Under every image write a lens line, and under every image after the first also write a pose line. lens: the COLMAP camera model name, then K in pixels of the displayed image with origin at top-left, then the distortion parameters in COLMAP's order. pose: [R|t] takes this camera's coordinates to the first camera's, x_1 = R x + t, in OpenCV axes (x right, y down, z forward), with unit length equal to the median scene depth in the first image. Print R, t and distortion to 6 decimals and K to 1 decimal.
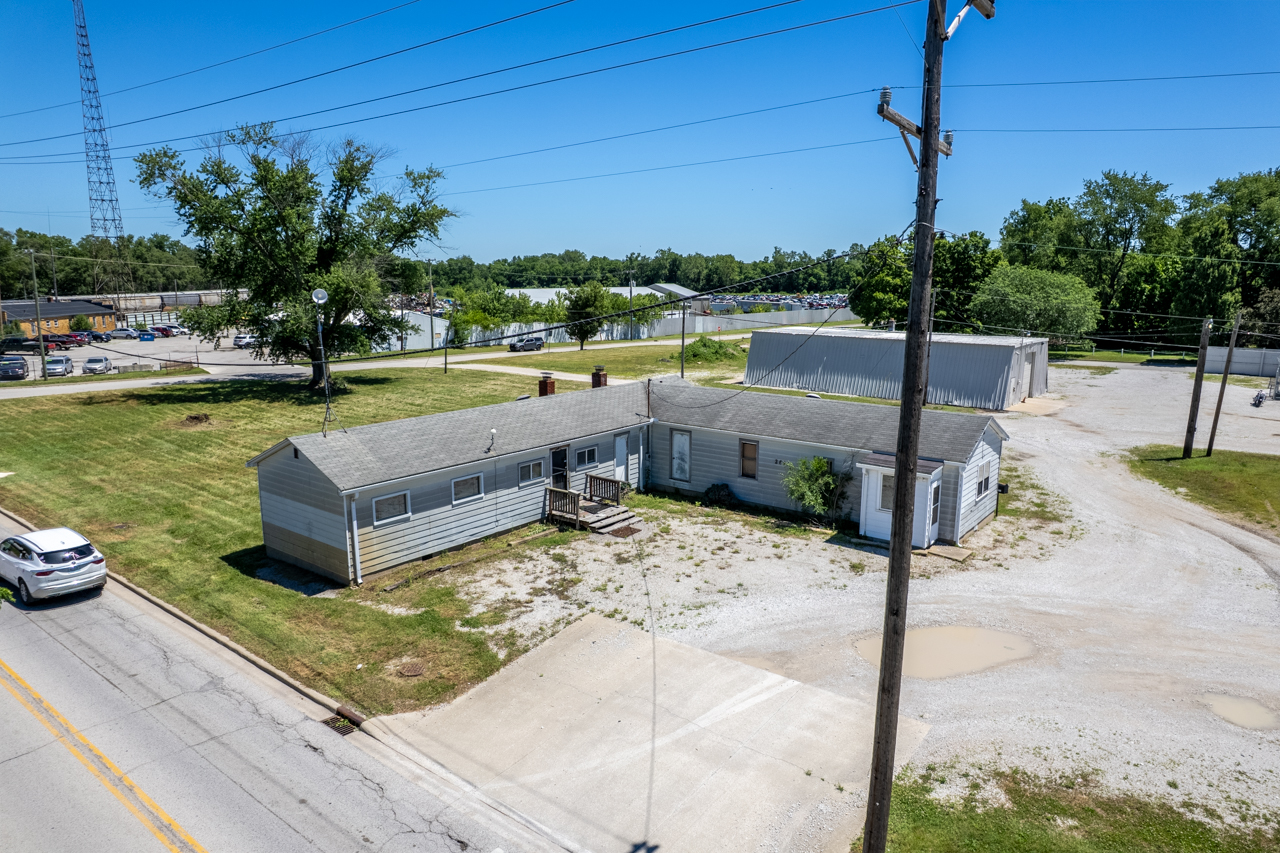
lens RADIAL K [[822.0, 0, 641.5], [0, 822.0, 429.4], [0, 0, 1]] dist [-0.074712, 0.062907]
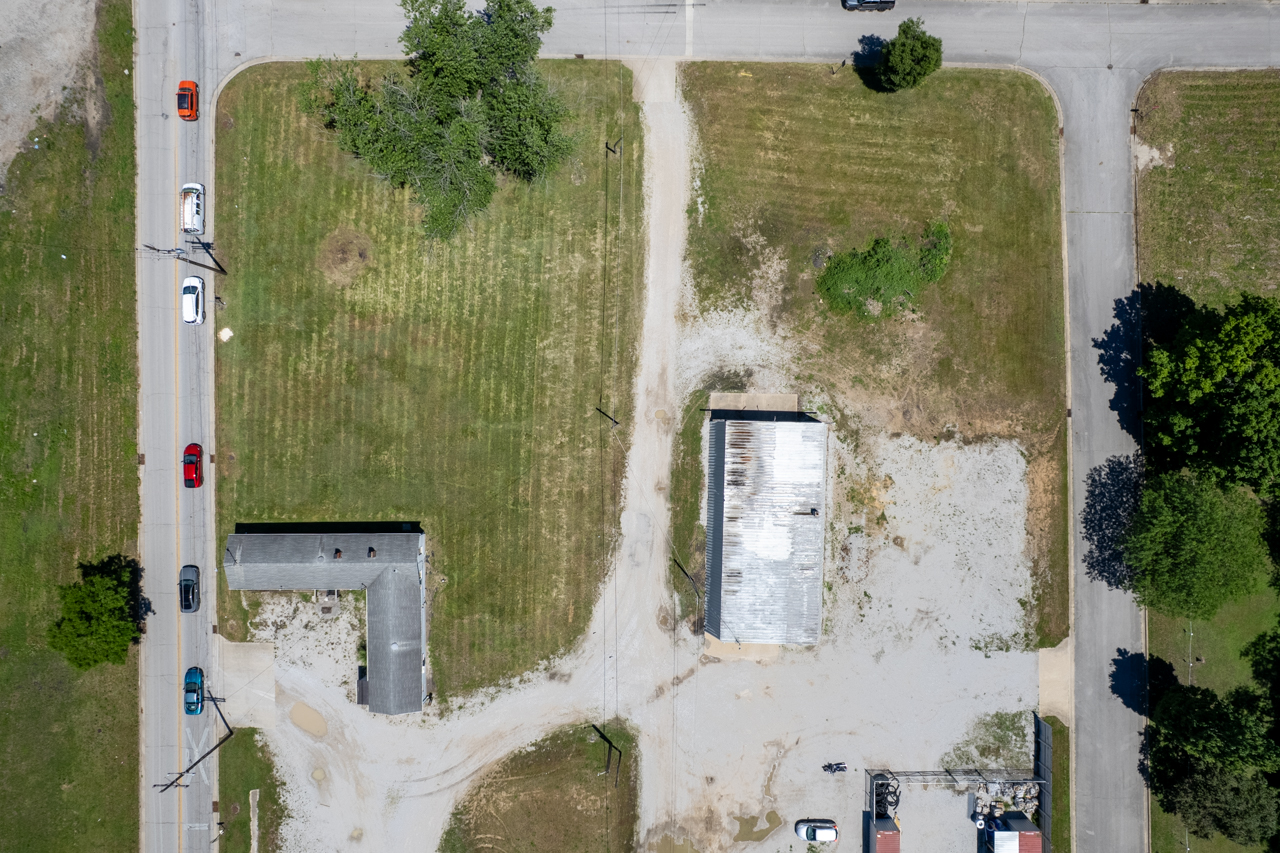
lens RADIAL K [[822.0, 0, 643.8], [0, 822.0, 435.0], [0, 0, 1]] dist [-0.074712, 0.062907]
pose [[0.620429, 0.784233, -0.006791, 0.232408], [-0.138766, 0.118296, 0.983235, -3.233102], [0.771888, -0.609085, 0.182219, 1.845282]]
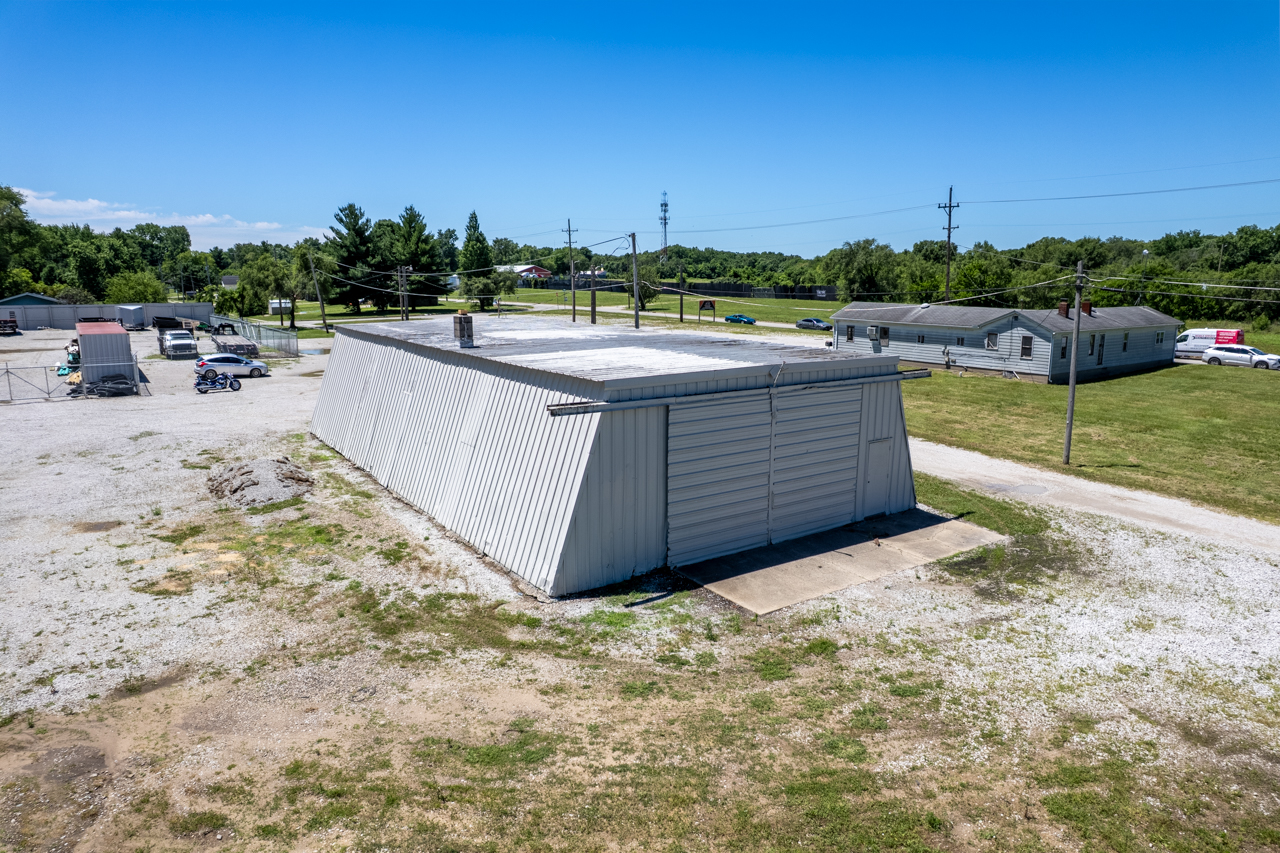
lens RADIAL K [[822.0, 0, 641.6], [0, 822.0, 426.0], [0, 0, 1]] dist [-0.074712, 0.062907]
pose [[-0.962405, -0.056695, 0.265636, 0.386231], [0.043282, 0.933467, 0.356042, -0.563233], [-0.268148, 0.354154, -0.895919, 3.508271]]
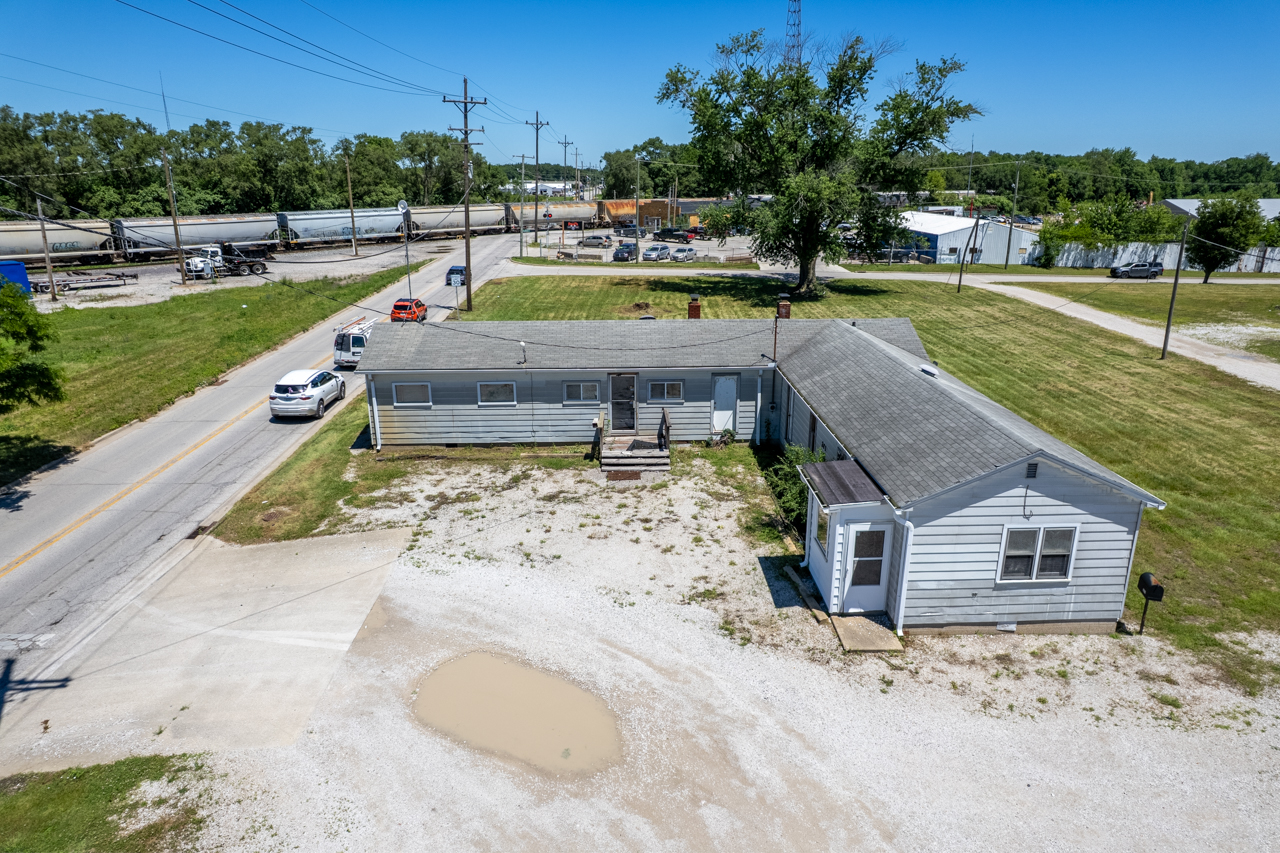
lens RADIAL K [[822.0, 0, 643.4], [0, 822.0, 428.1], [0, 0, 1]] dist [-0.074712, 0.062907]
pose [[0.642422, 0.223100, -0.733157, 0.687589], [-0.138545, 0.974734, 0.175212, -0.095058], [0.753723, -0.010985, 0.657100, 0.435993]]
